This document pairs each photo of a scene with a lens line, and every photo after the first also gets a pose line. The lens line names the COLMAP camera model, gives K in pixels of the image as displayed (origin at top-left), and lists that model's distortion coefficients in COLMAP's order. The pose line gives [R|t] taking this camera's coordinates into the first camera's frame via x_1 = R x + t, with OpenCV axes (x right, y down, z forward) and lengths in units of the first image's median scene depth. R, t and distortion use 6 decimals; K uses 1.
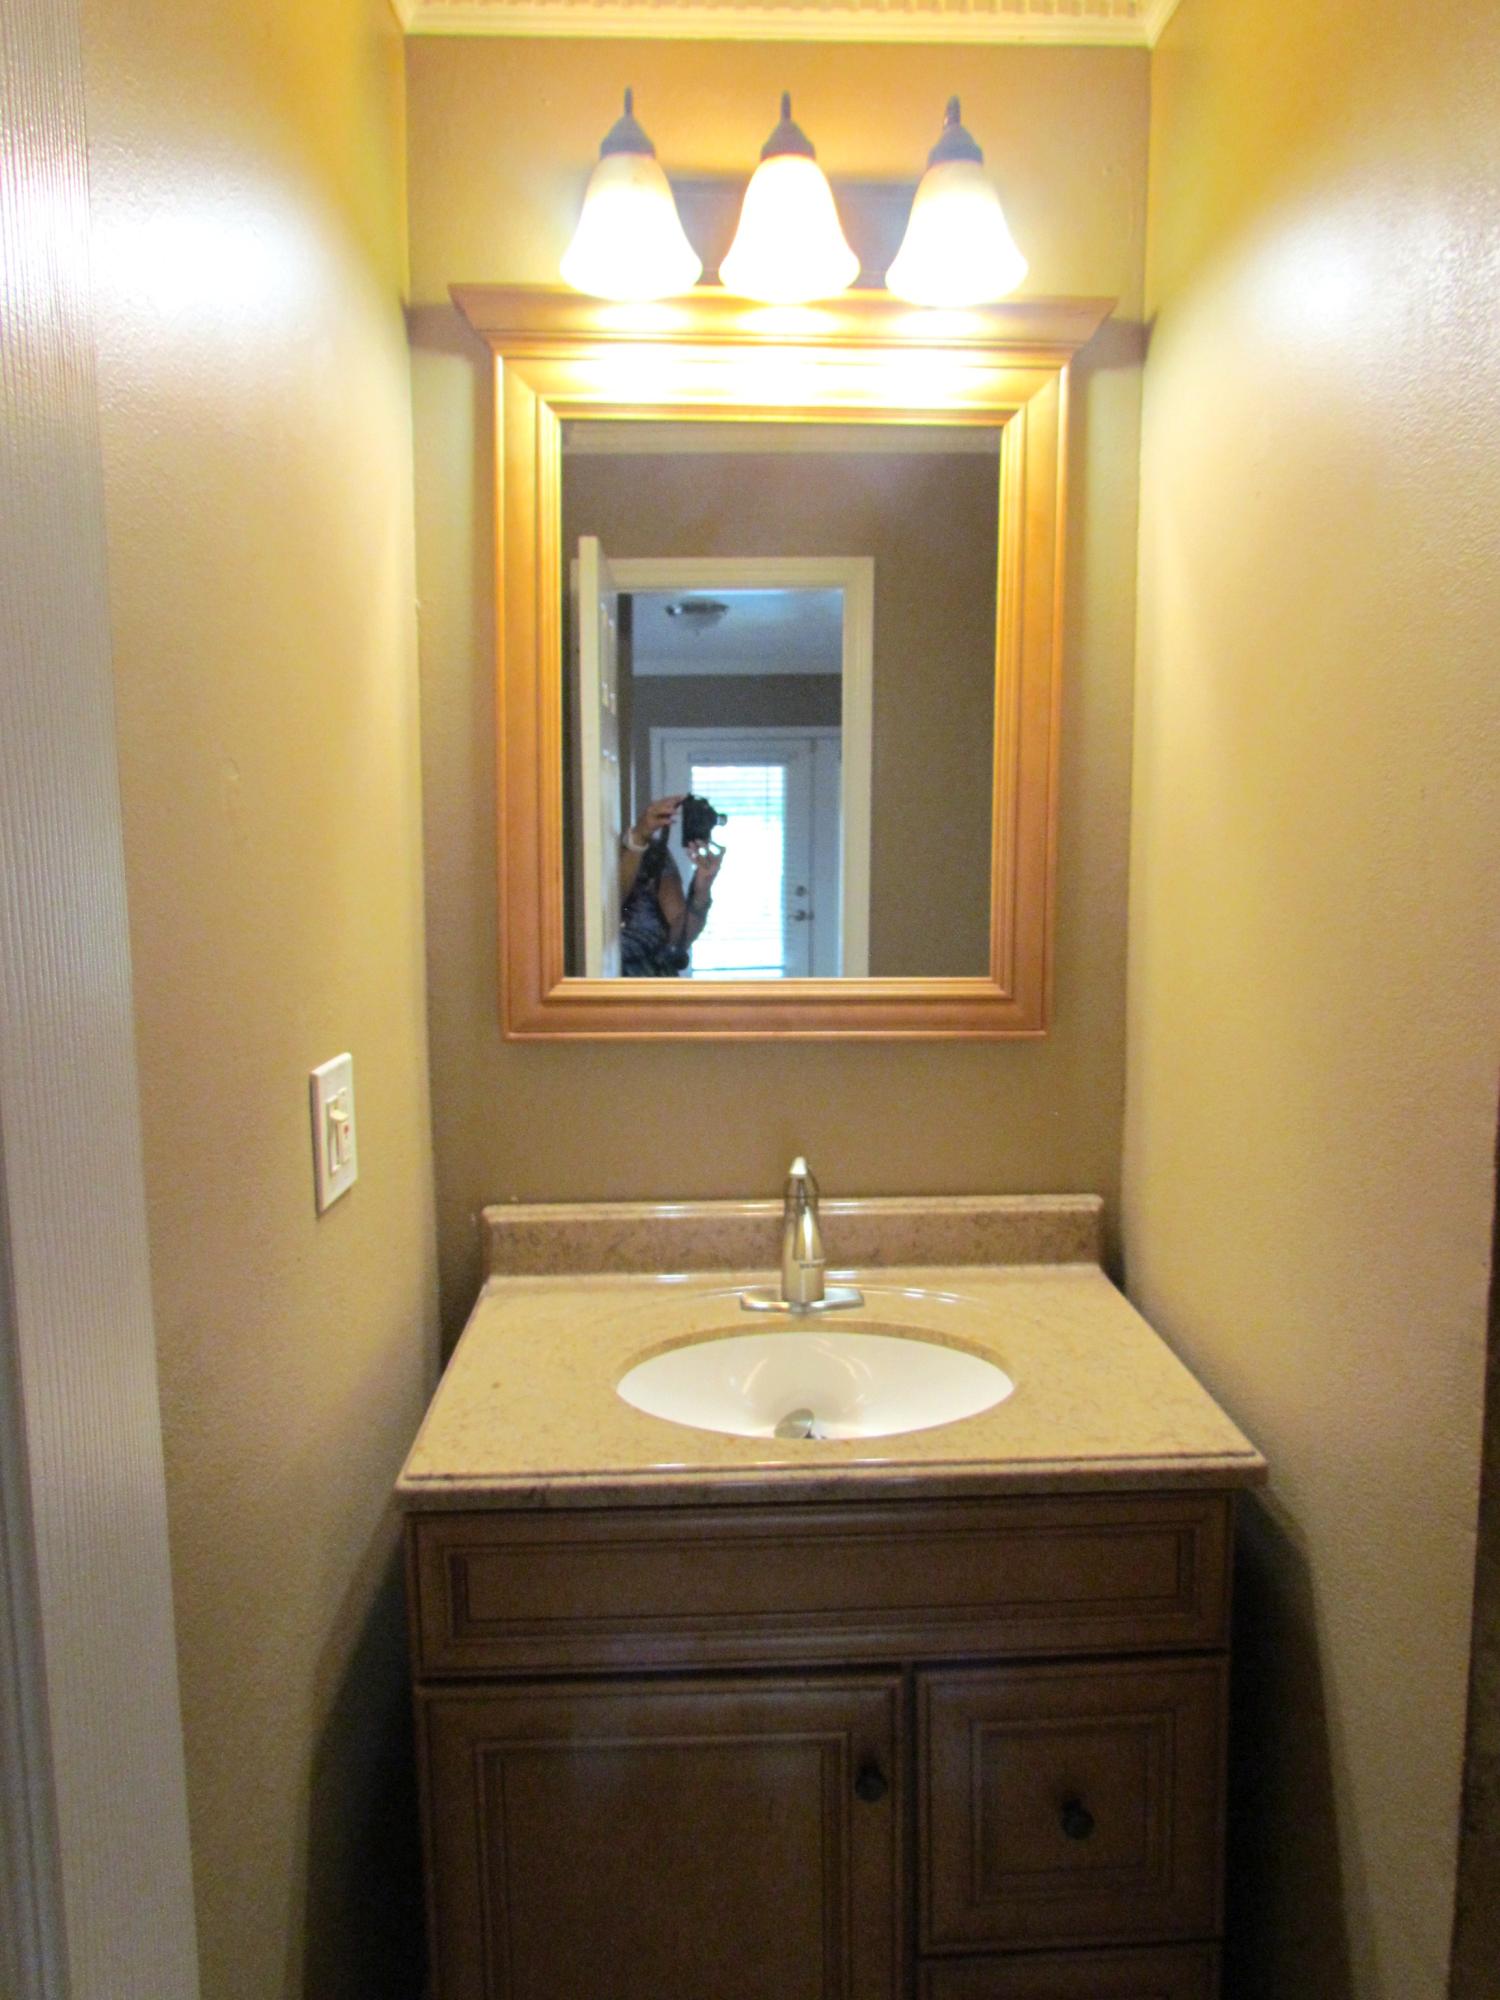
lens RADIAL K [[1461.0, 0, 750.0], [0, 1461.0, 1000.0], [0, 0, 1]] dist [-0.001228, -0.000920]
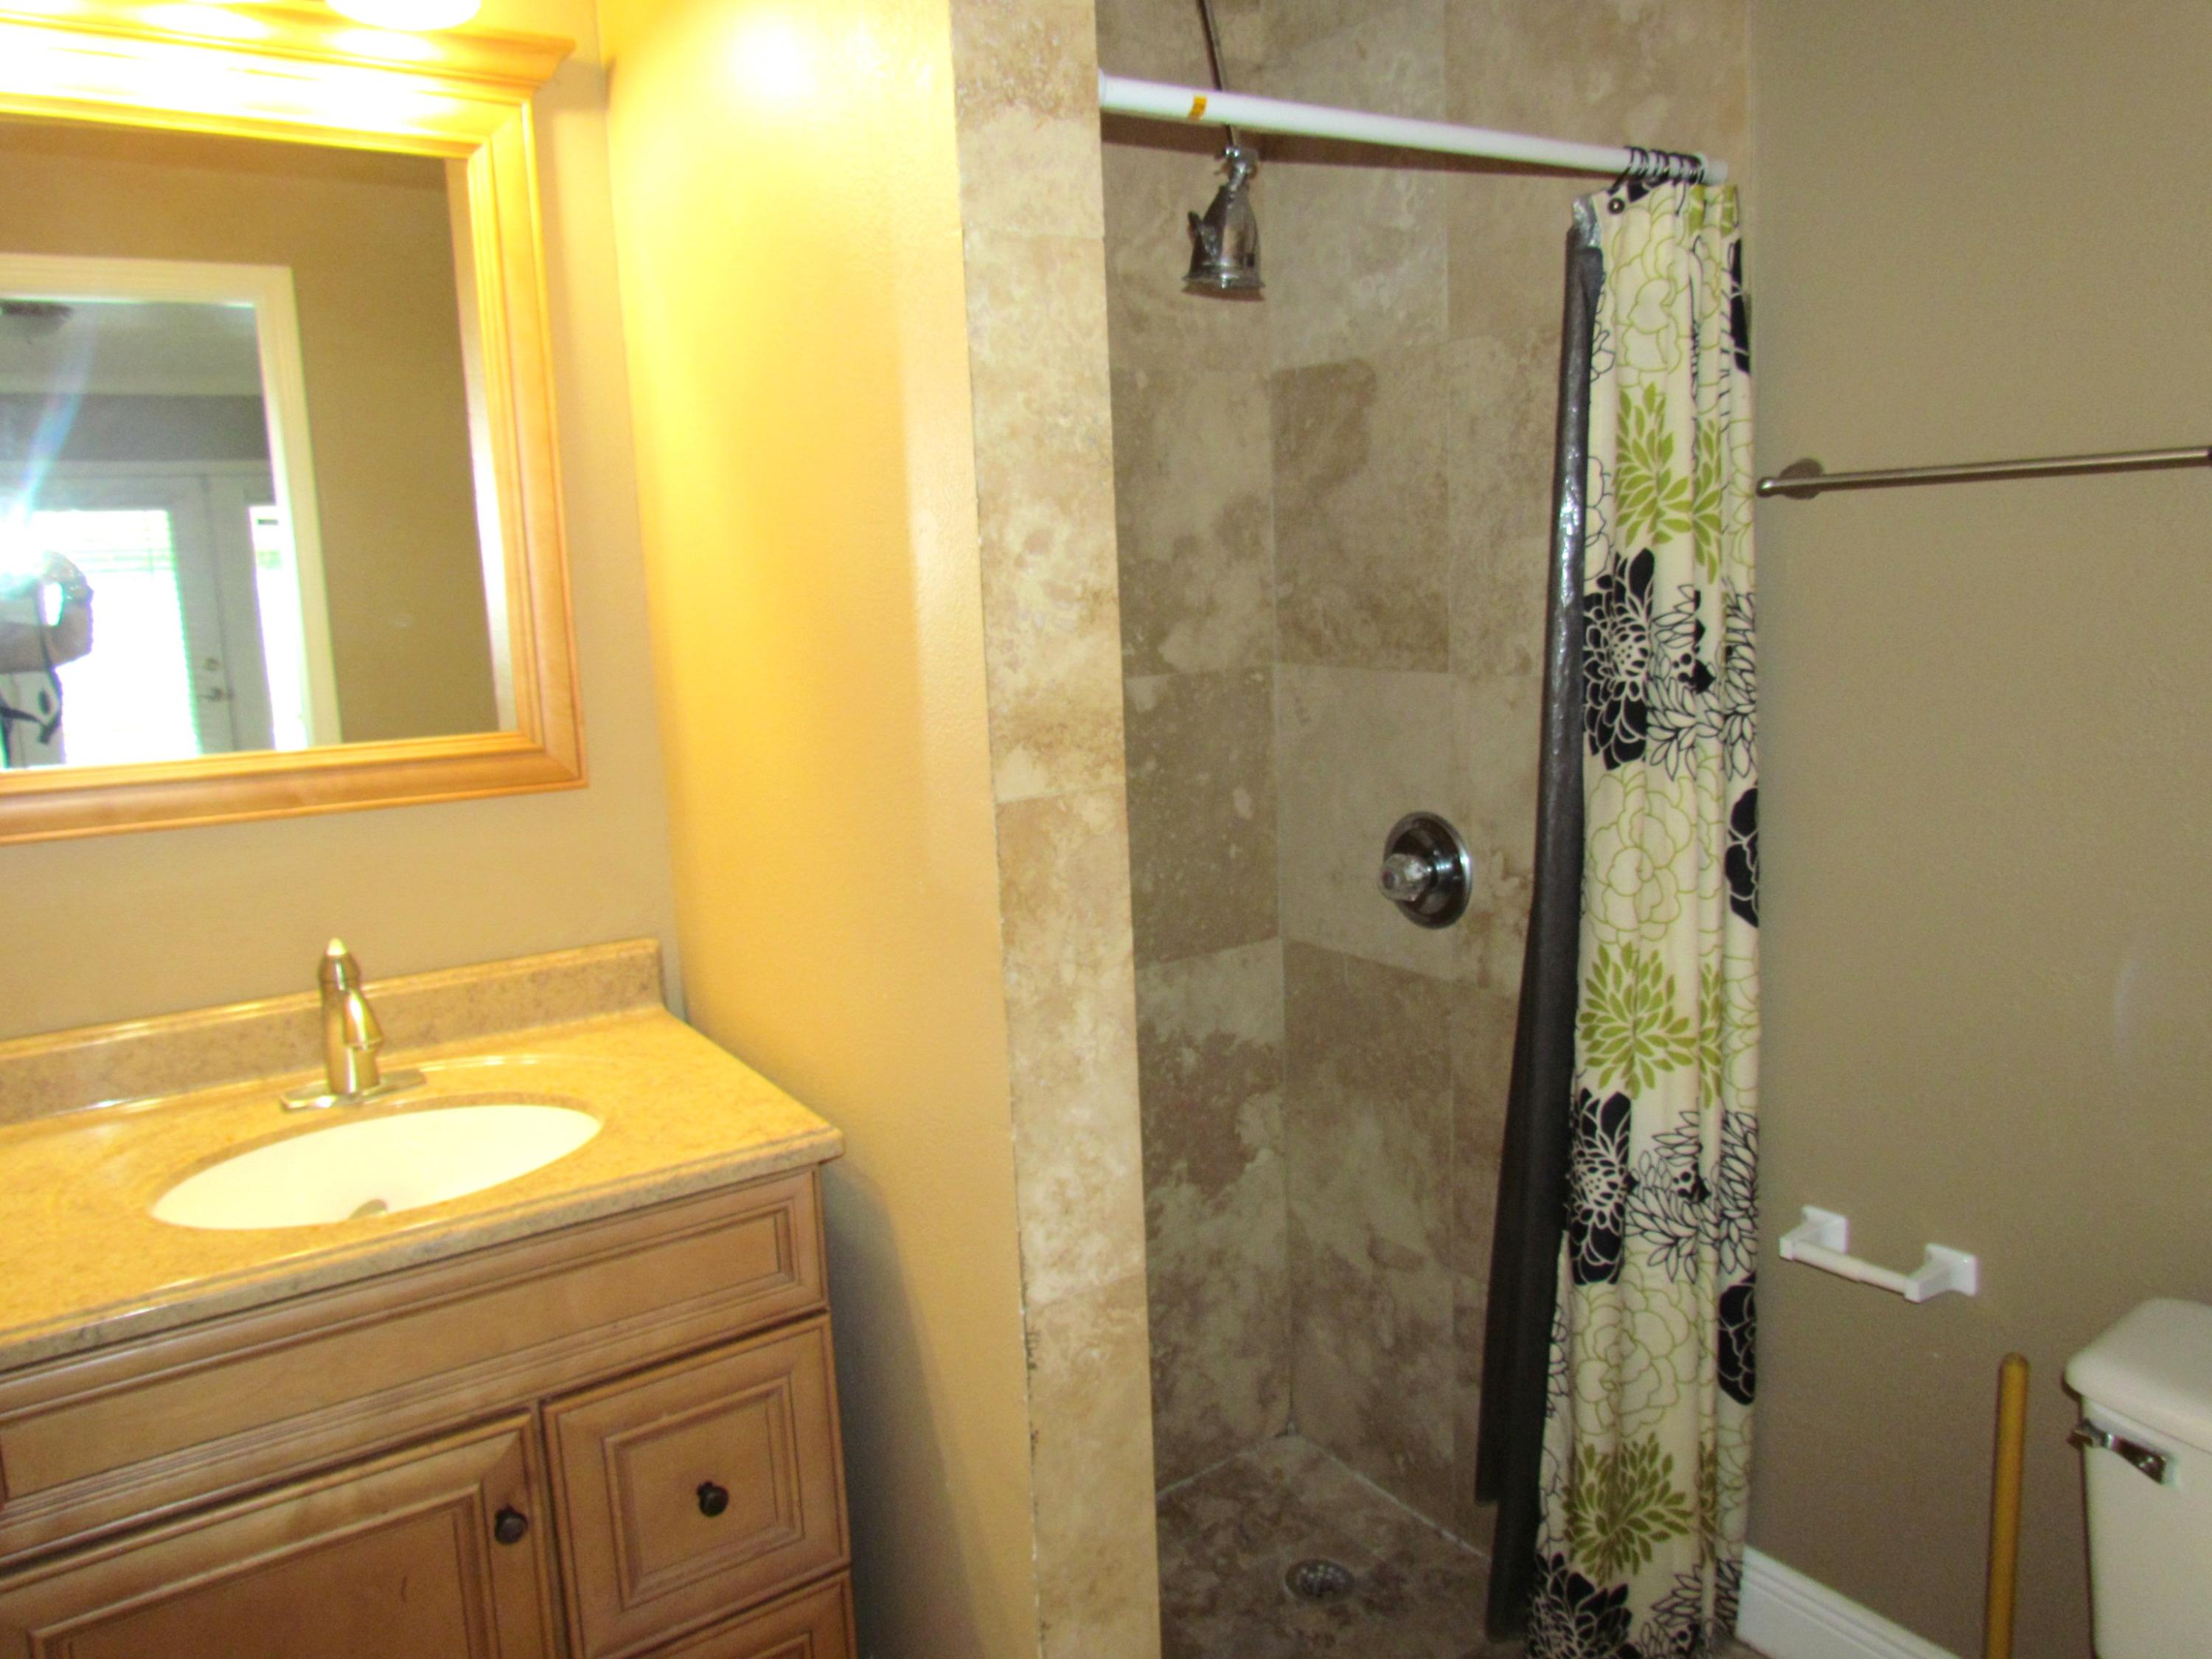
lens RADIAL K [[1615.9, 0, 1106.0], [0, 1615.9, 829.5], [0, 0, 1]] dist [-0.001228, -0.000920]
pose [[0.851106, -0.110764, 0.513176, -0.070143], [0.090284, 0.993808, 0.064768, 0.017884], [-0.517172, -0.008793, 0.855836, -0.135389]]
